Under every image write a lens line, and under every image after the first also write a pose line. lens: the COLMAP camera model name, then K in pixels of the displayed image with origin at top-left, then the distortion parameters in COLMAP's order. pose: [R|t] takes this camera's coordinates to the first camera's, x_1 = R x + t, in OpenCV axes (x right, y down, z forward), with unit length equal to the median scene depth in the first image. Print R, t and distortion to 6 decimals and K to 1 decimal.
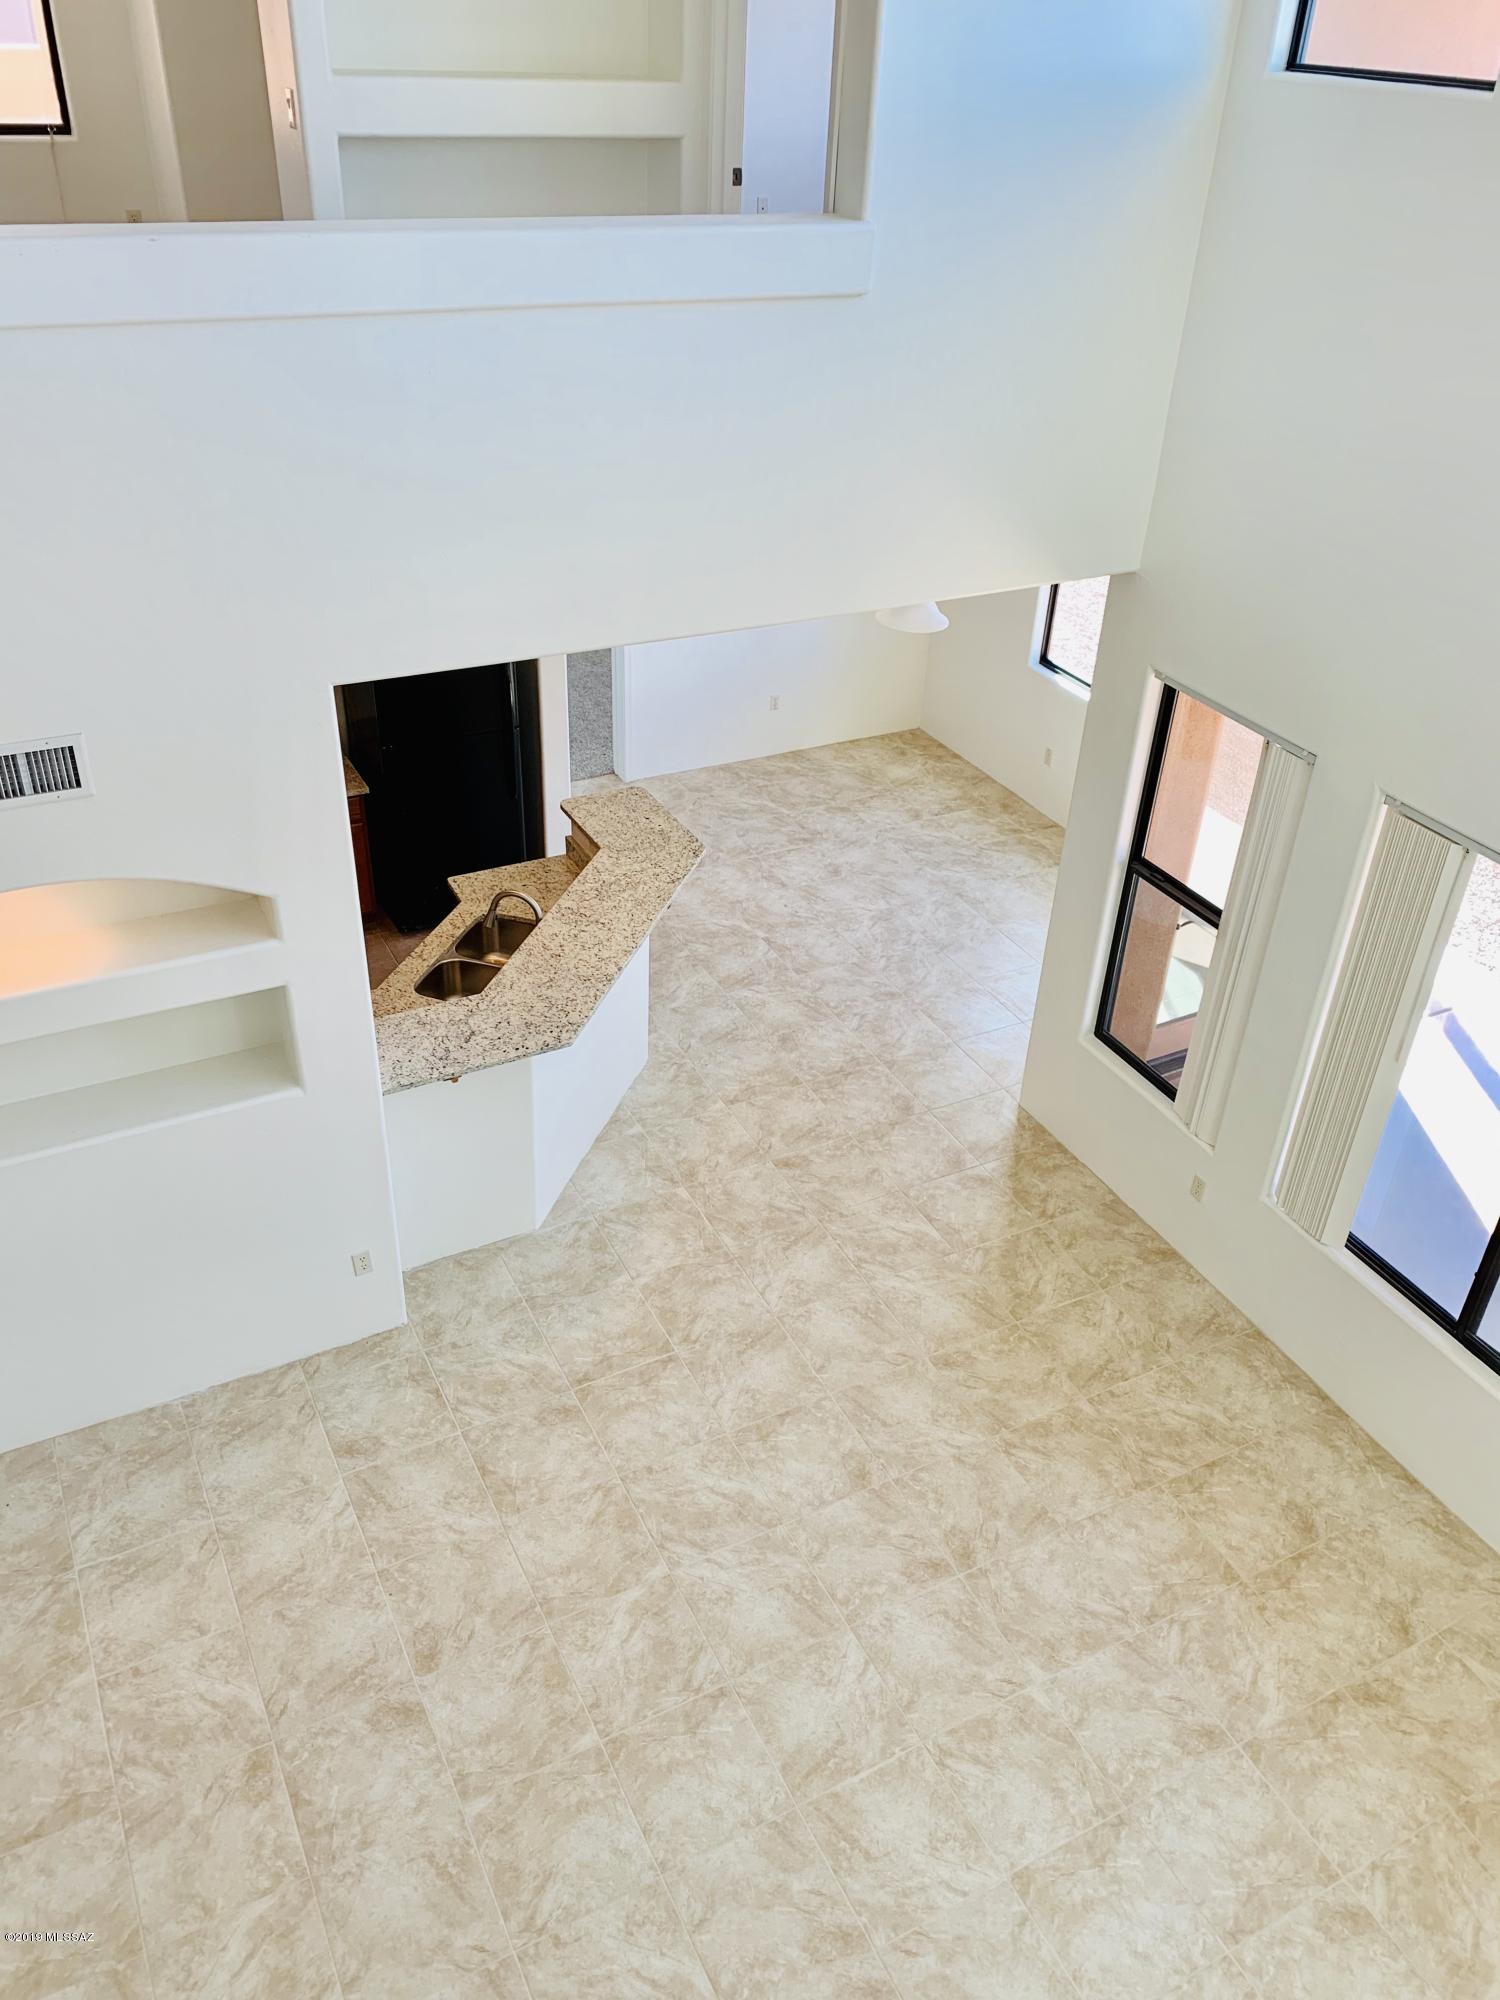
lens RADIAL K [[1537.1, 0, 746.5], [0, 1537.1, 1003.9], [0, 0, 1]] dist [0.011075, 0.000650]
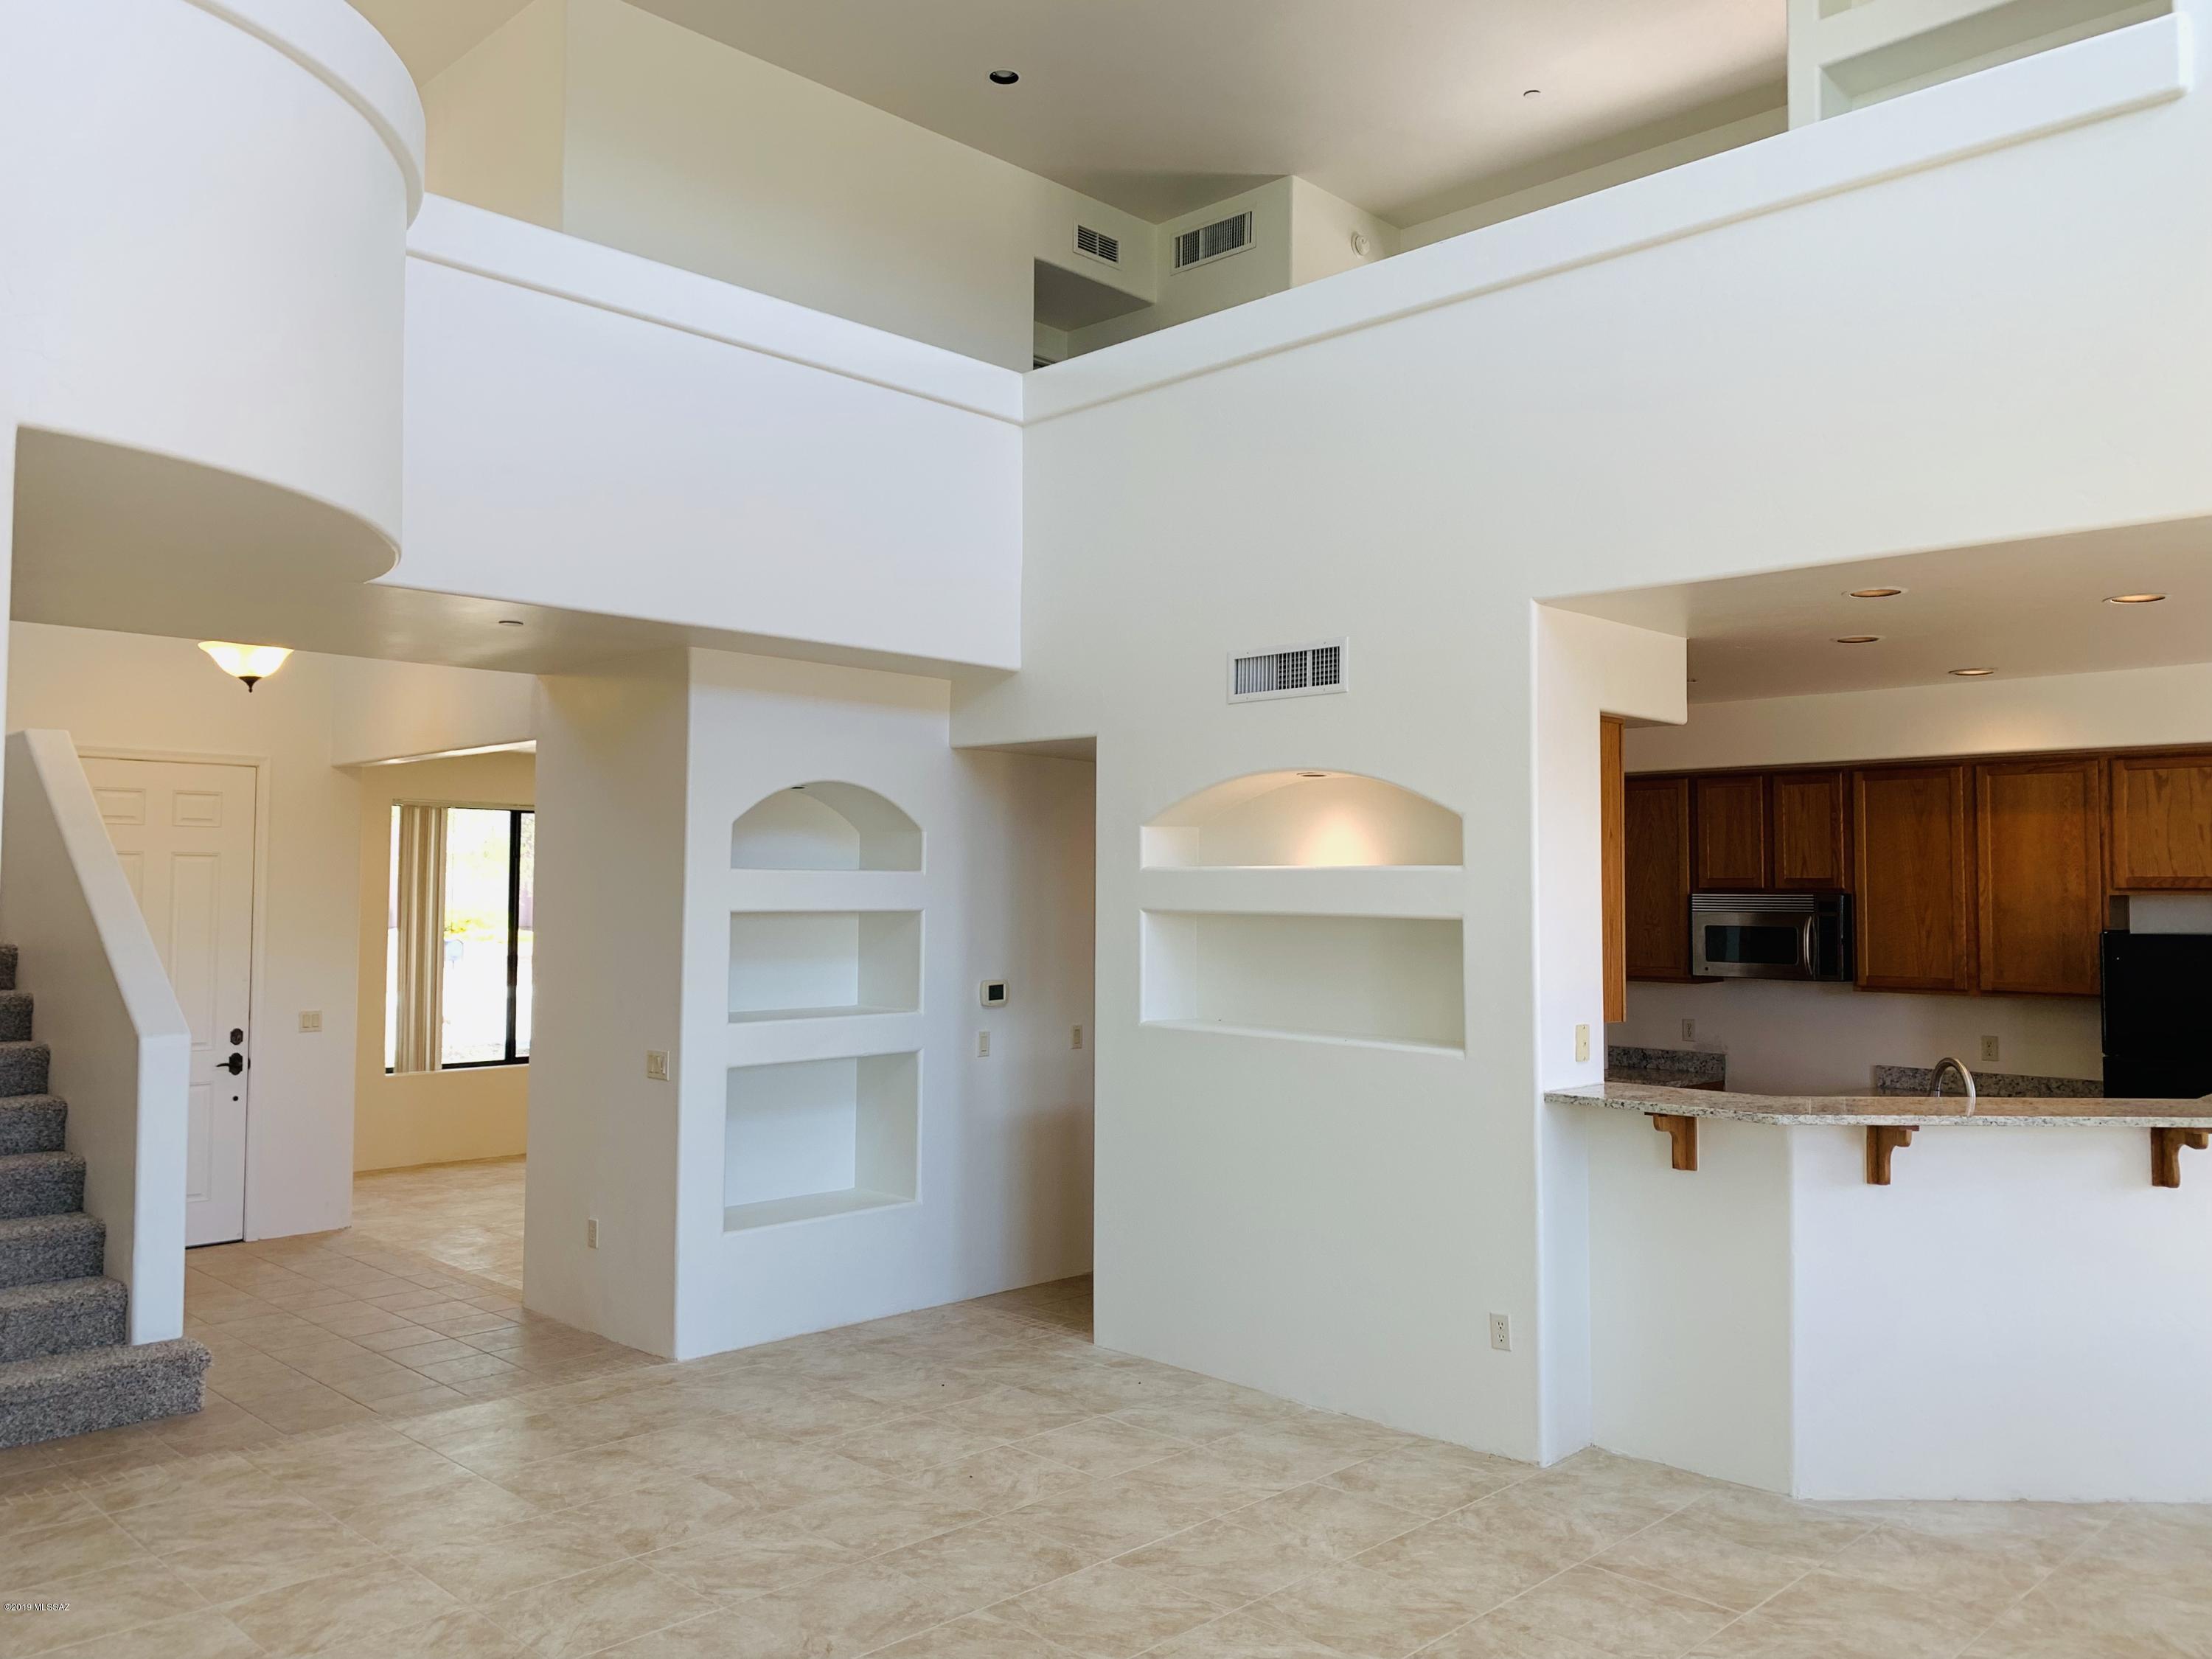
lens RADIAL K [[1700.0, 0, 1107.9], [0, 1700.0, 823.0], [0, 0, 1]] dist [0.011075, 0.000650]
pose [[0.312336, -0.074203, -0.947069, 0.660492], [-0.524273, 0.817910, -0.236984, 0.310206], [0.792202, 0.570541, 0.216560, 0.535010]]
